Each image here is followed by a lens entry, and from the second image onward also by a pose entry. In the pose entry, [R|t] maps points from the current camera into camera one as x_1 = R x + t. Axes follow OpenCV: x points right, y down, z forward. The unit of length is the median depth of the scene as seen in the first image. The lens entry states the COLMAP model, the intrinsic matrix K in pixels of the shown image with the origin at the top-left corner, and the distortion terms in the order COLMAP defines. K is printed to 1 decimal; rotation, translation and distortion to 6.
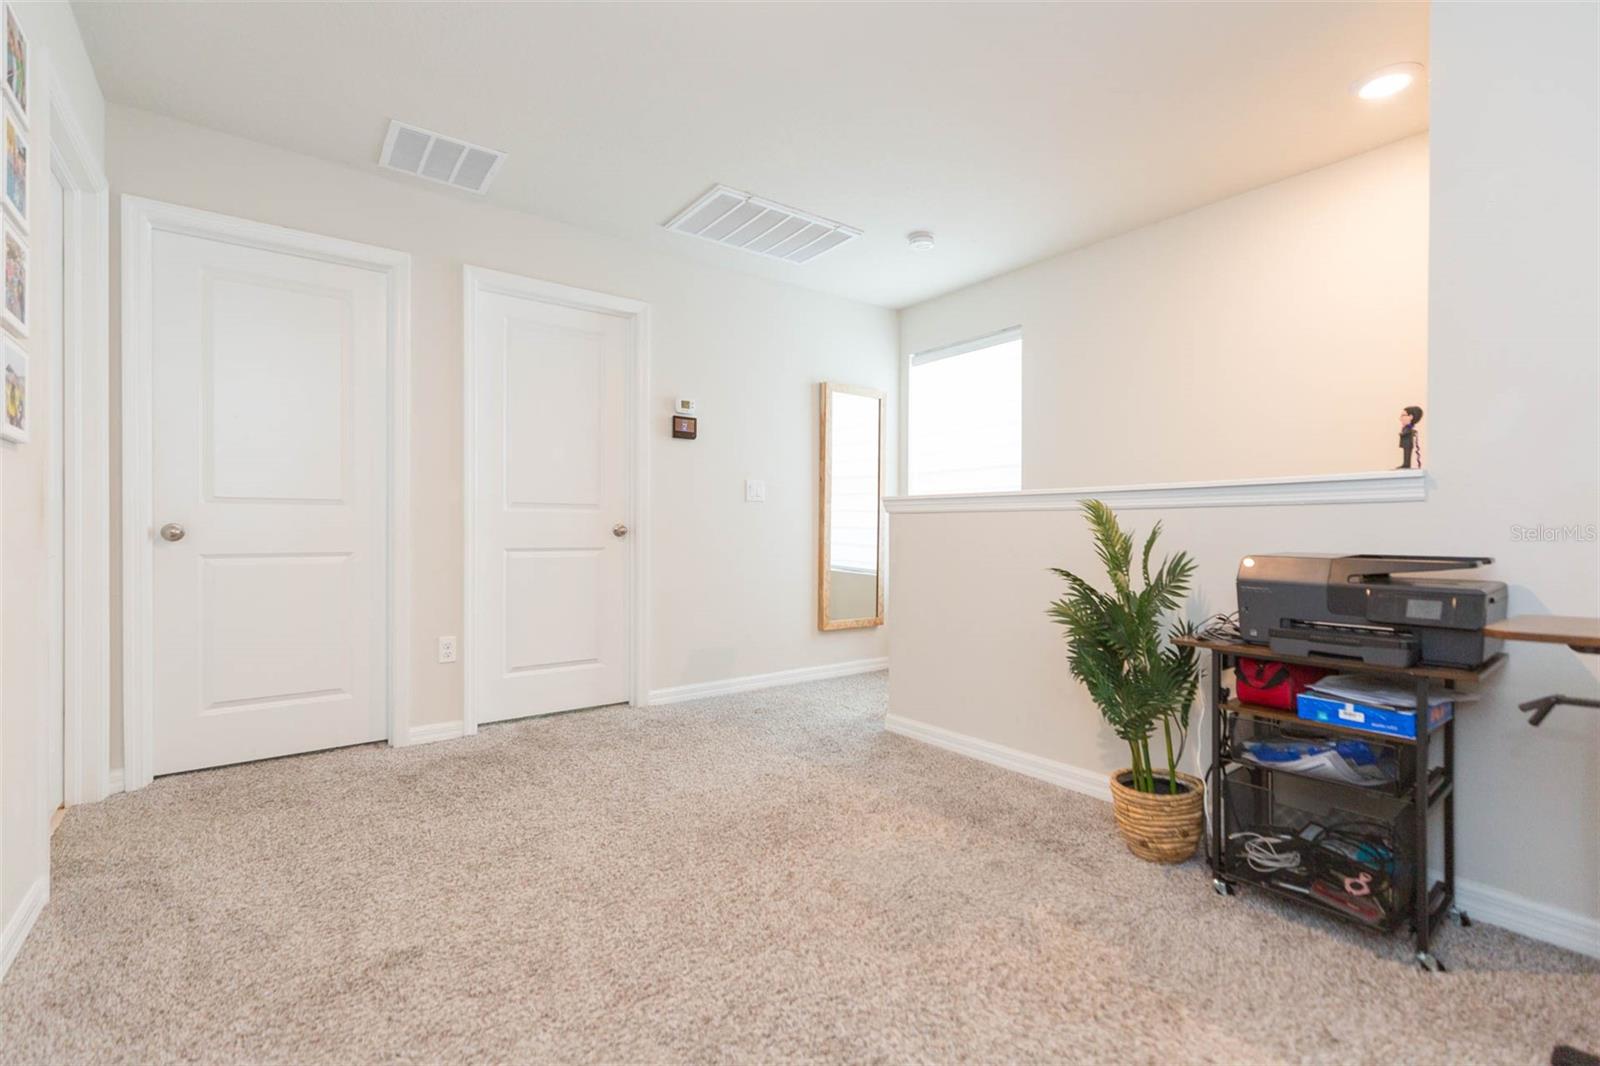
lens RADIAL K [[722.4, 0, 812.8], [0, 722.4, 528.4], [0, 0, 1]] dist [0.000129, 0.000067]
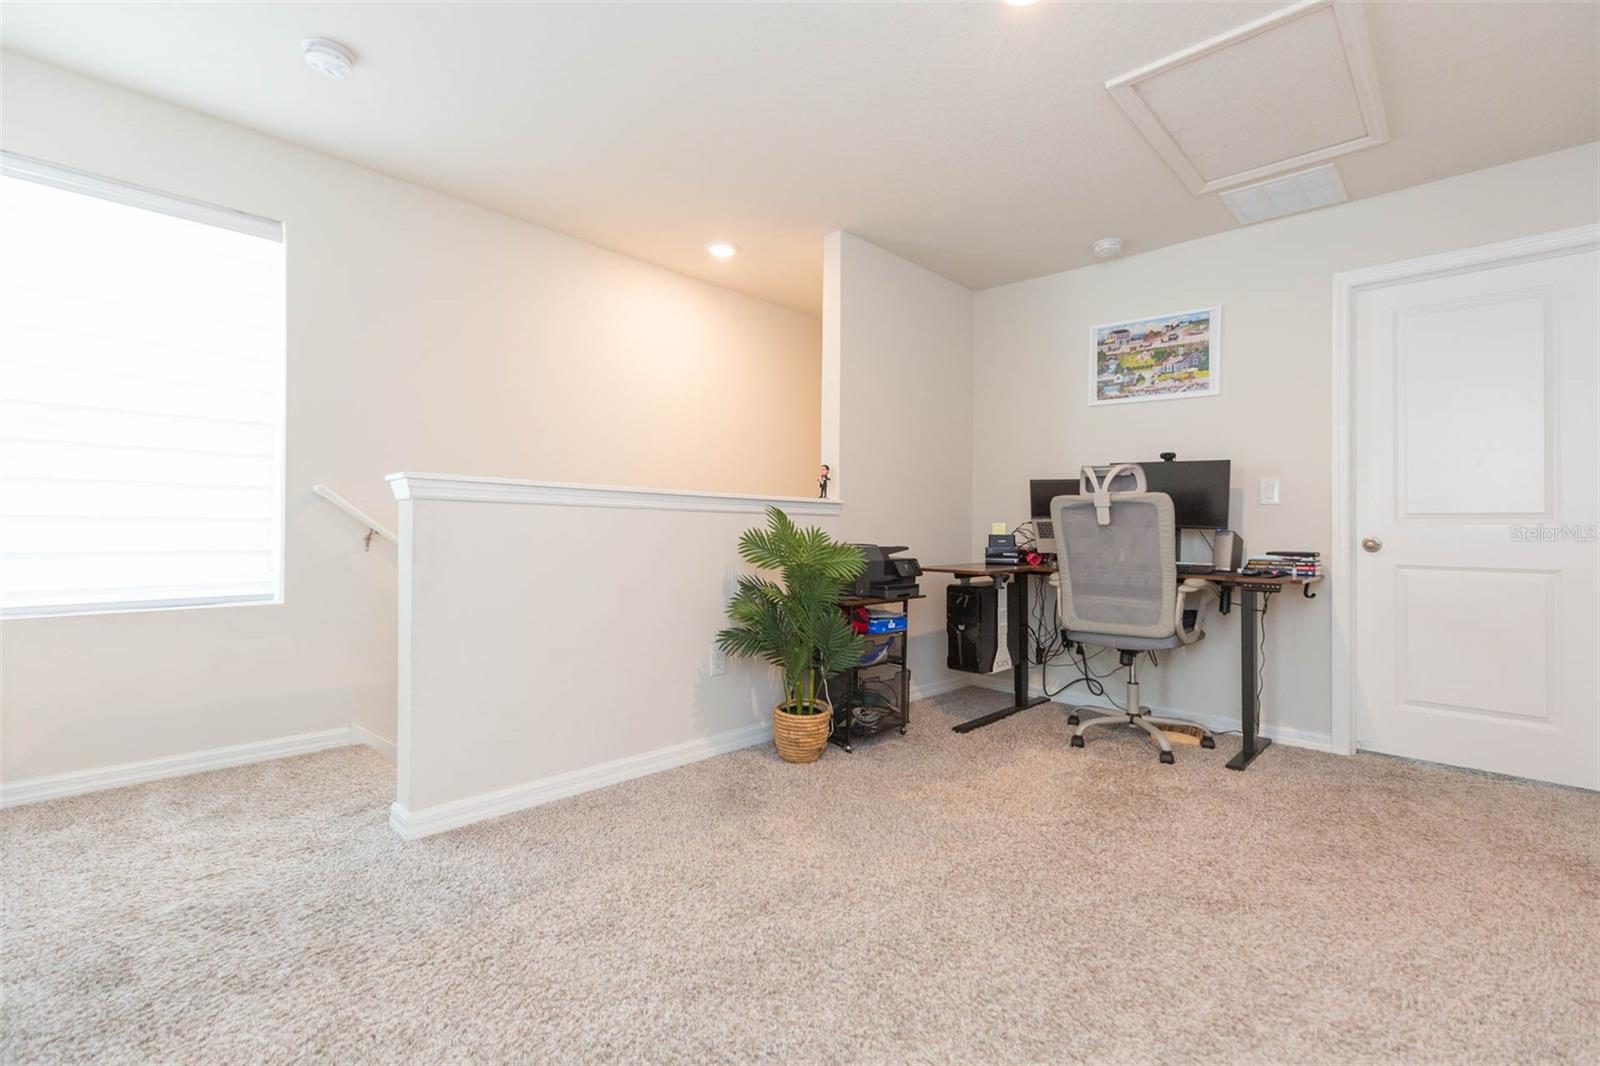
lens RADIAL K [[722.4, 0, 812.8], [0, 722.4, 528.4], [0, 0, 1]] dist [0.000129, 0.000067]
pose [[-0.152507, -0.005976, 0.988284, -0.742779], [-0.018579, 0.999822, 0.003179, -0.005664], [-0.988128, -0.017876, -0.152591, 0.960919]]
